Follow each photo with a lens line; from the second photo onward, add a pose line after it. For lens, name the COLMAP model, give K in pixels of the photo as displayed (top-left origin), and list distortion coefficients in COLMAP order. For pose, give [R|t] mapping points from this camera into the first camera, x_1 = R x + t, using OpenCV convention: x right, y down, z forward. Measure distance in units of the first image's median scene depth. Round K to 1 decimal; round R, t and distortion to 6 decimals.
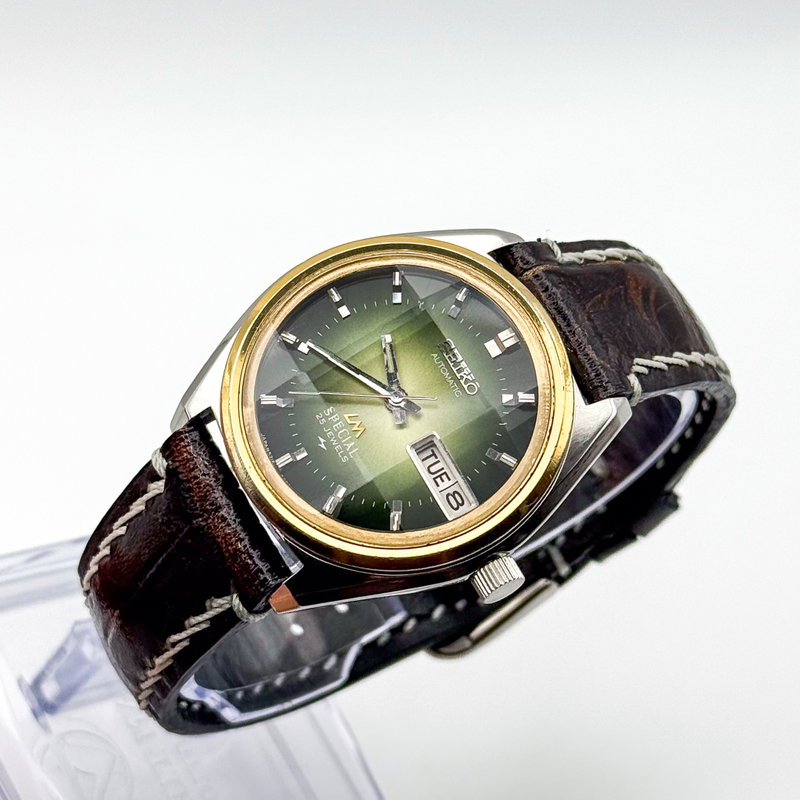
lens RADIAL K [[2445.2, 0, 417.4], [0, 2445.2, 399.8], [0, 0, 1]] dist [0.101078, 1.049336]
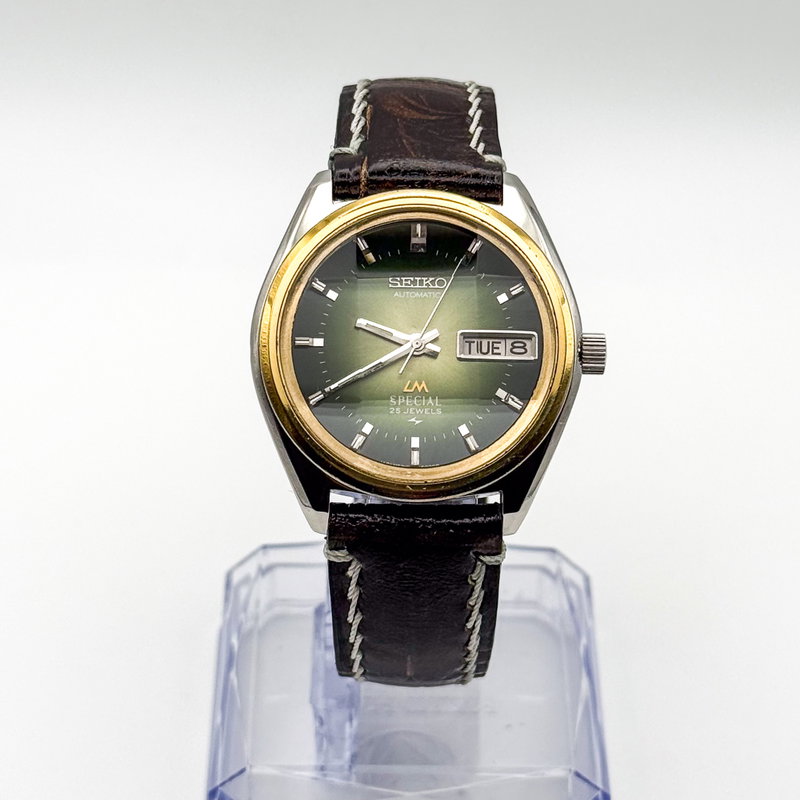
lens RADIAL K [[2445.2, 0, 417.4], [0, 2445.2, 399.8], [0, 0, 1]] dist [0.101078, 1.049336]
pose [[0.502614, -0.847929, 0.168510, -0.211453], [0.793426, 0.529841, 0.299573, -0.311267], [-0.343300, -0.016869, 0.939074, -0.049302]]
